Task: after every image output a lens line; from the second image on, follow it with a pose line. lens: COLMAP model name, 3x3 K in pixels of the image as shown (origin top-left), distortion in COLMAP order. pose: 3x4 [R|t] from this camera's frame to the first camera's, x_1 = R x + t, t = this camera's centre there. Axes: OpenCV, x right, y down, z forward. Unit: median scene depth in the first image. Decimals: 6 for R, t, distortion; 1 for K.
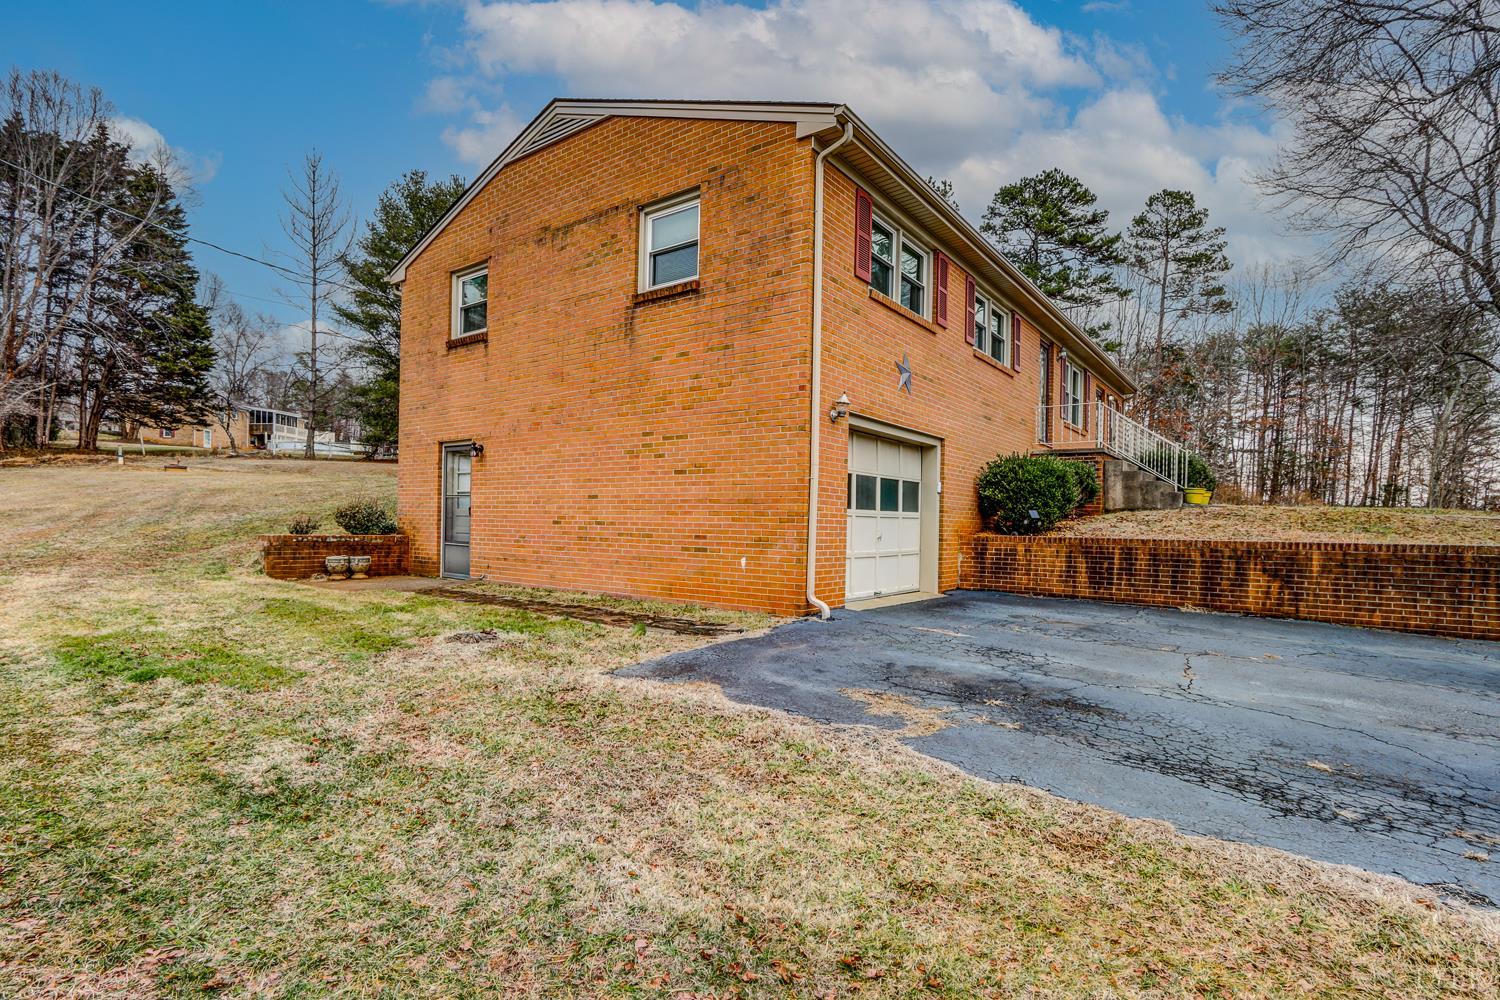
lens RADIAL K [[703.7, 0, 744.3], [0, 703.7, 514.1], [0, 0, 1]] dist [-0.017257, 0.002621]
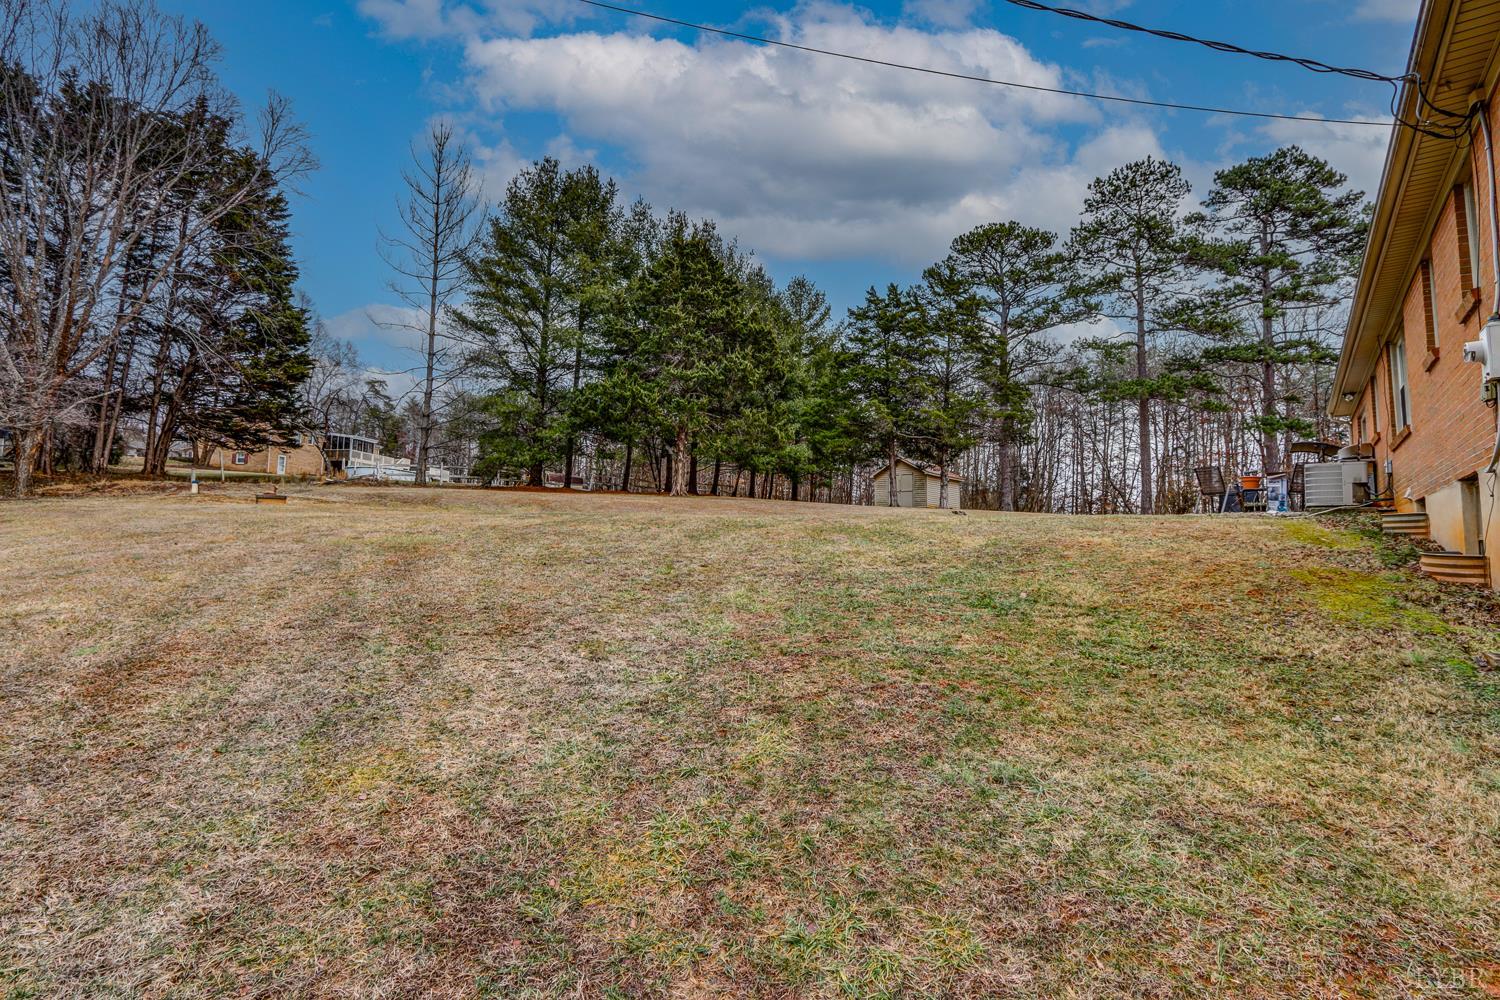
lens RADIAL K [[703.7, 0, 772.8], [0, 703.7, 474.2], [0, 0, 1]] dist [-0.017257, 0.002621]
pose [[0.999759, -0.002081, -0.021848, -0.203448], [-0.000039, 0.995325, -0.096583, -0.015285], [0.021947, 0.096560, 0.995085, 0.205939]]
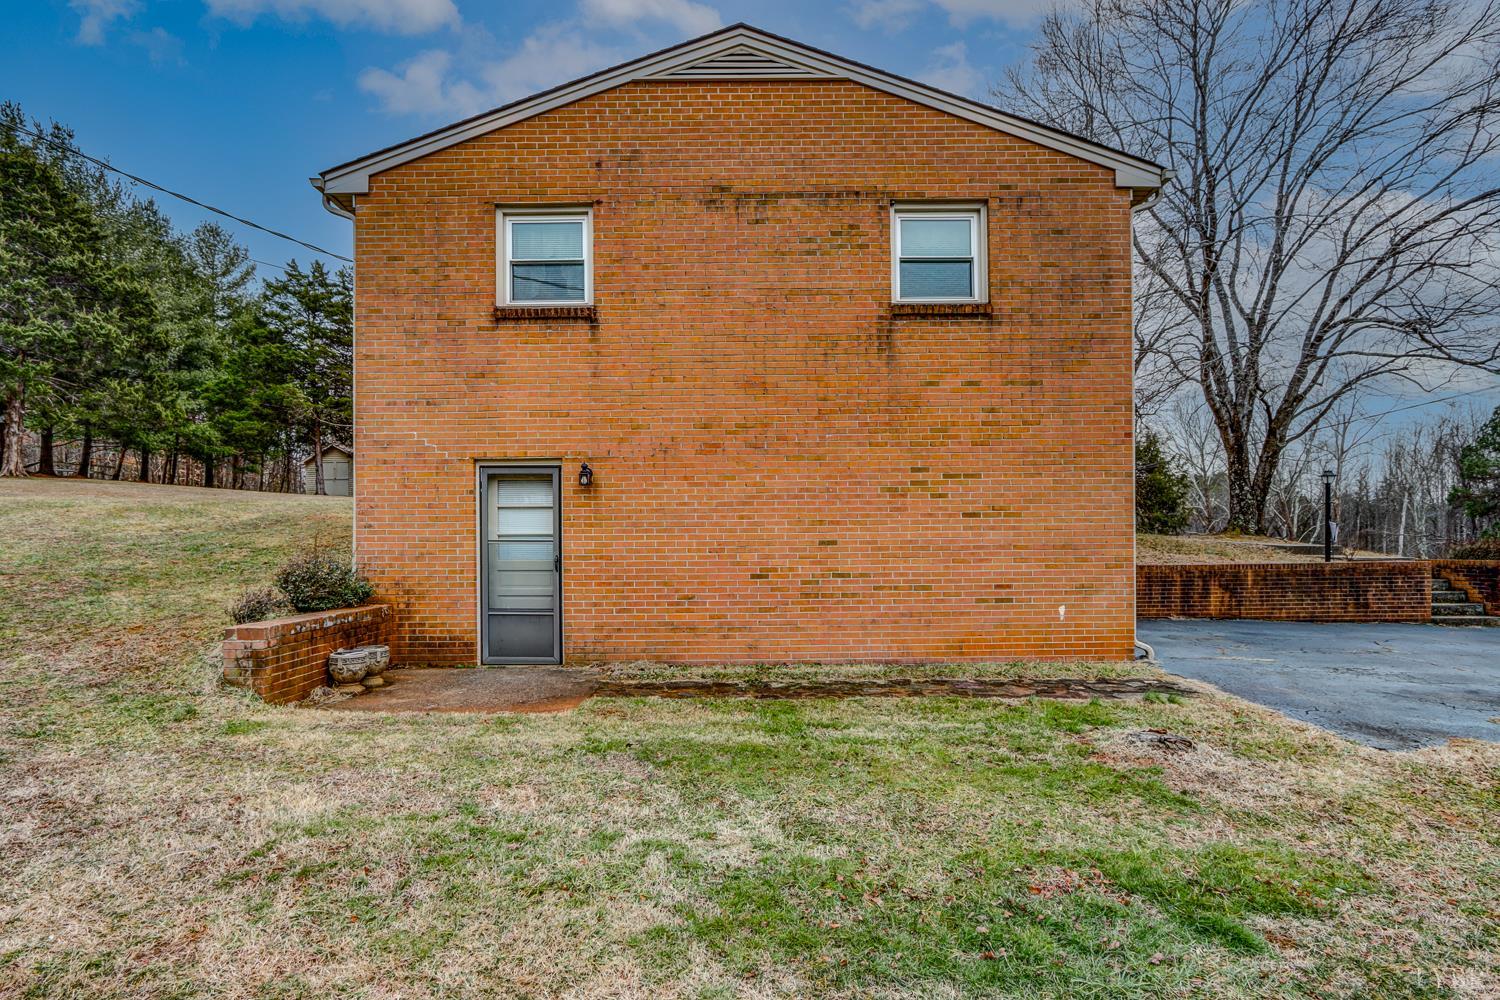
lens RADIAL K [[703.7, 0, 720.1], [0, 703.7, 532.3], [0, 0, 1]] dist [-0.017257, 0.002621]
pose [[0.813584, -0.015903, 0.581230, -0.165123], [0.016317, 0.999857, 0.004517, -0.008911], [-0.581218, 0.005809, 0.813727, 0.087458]]
